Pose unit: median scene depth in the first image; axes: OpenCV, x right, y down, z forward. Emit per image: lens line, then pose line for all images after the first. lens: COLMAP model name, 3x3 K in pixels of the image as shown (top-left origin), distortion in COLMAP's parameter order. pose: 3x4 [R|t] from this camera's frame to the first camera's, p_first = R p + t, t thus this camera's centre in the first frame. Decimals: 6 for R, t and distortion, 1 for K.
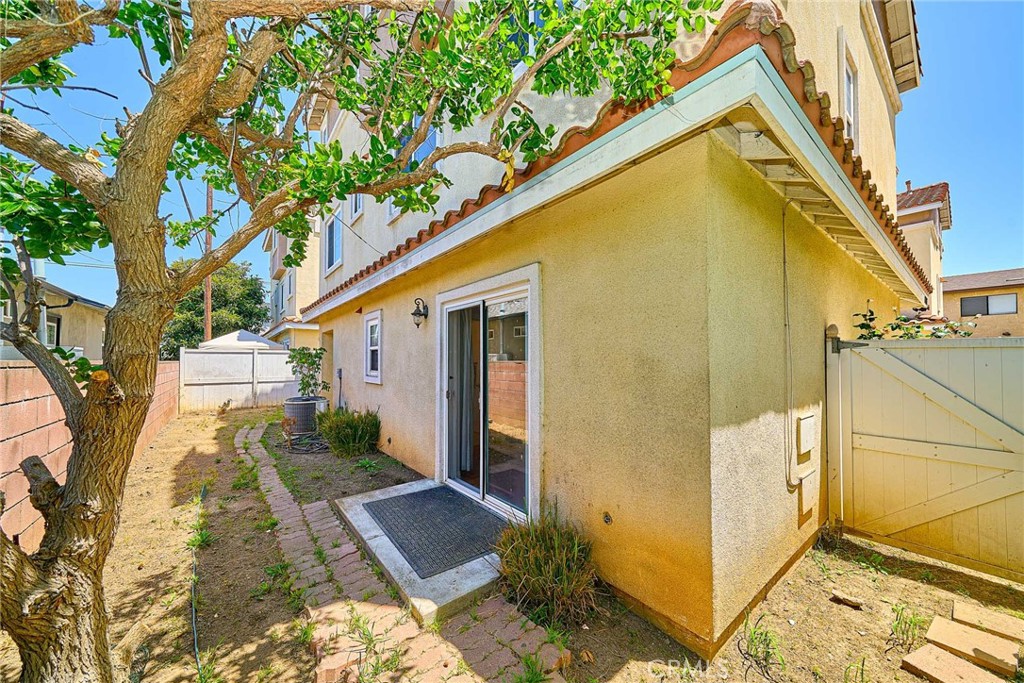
lens RADIAL K [[361.3, 0, 513.5], [0, 361.3, 356.5], [0, 0, 1]] dist [-0.001105, -0.000207]
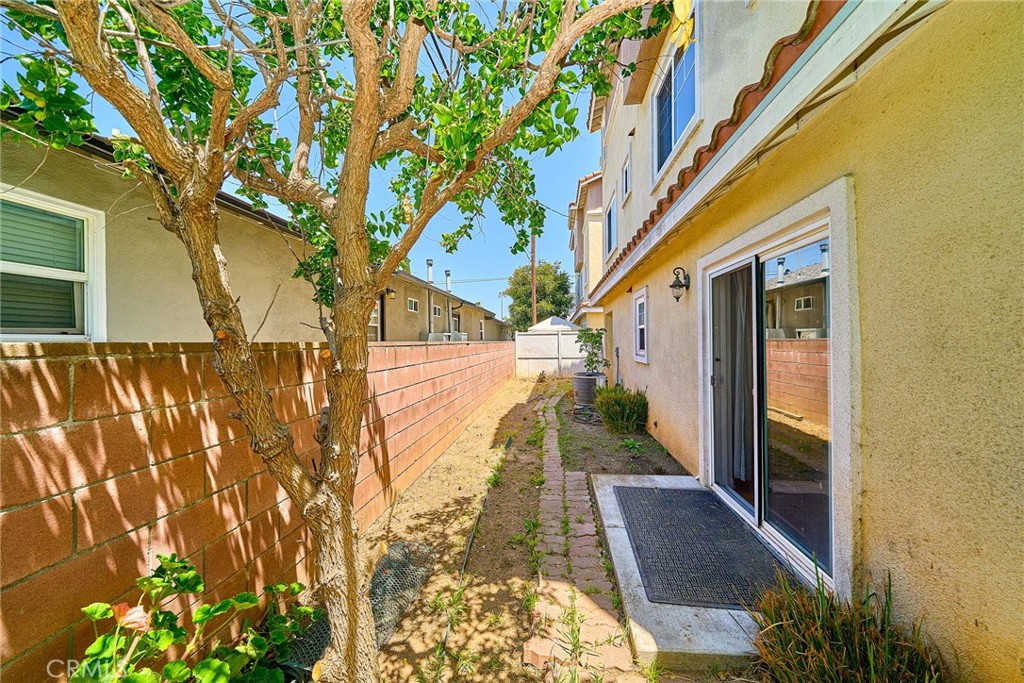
lens RADIAL K [[354.0, 0, 512.0], [0, 354.0, 341.5], [0, 0, 1]] dist [0.000182, -0.000420]
pose [[0.713448, -0.005898, -0.700683, 0.057819], [0.018023, 0.999788, 0.009936, 0.001869], [0.700476, -0.019717, 0.713404, 0.124724]]
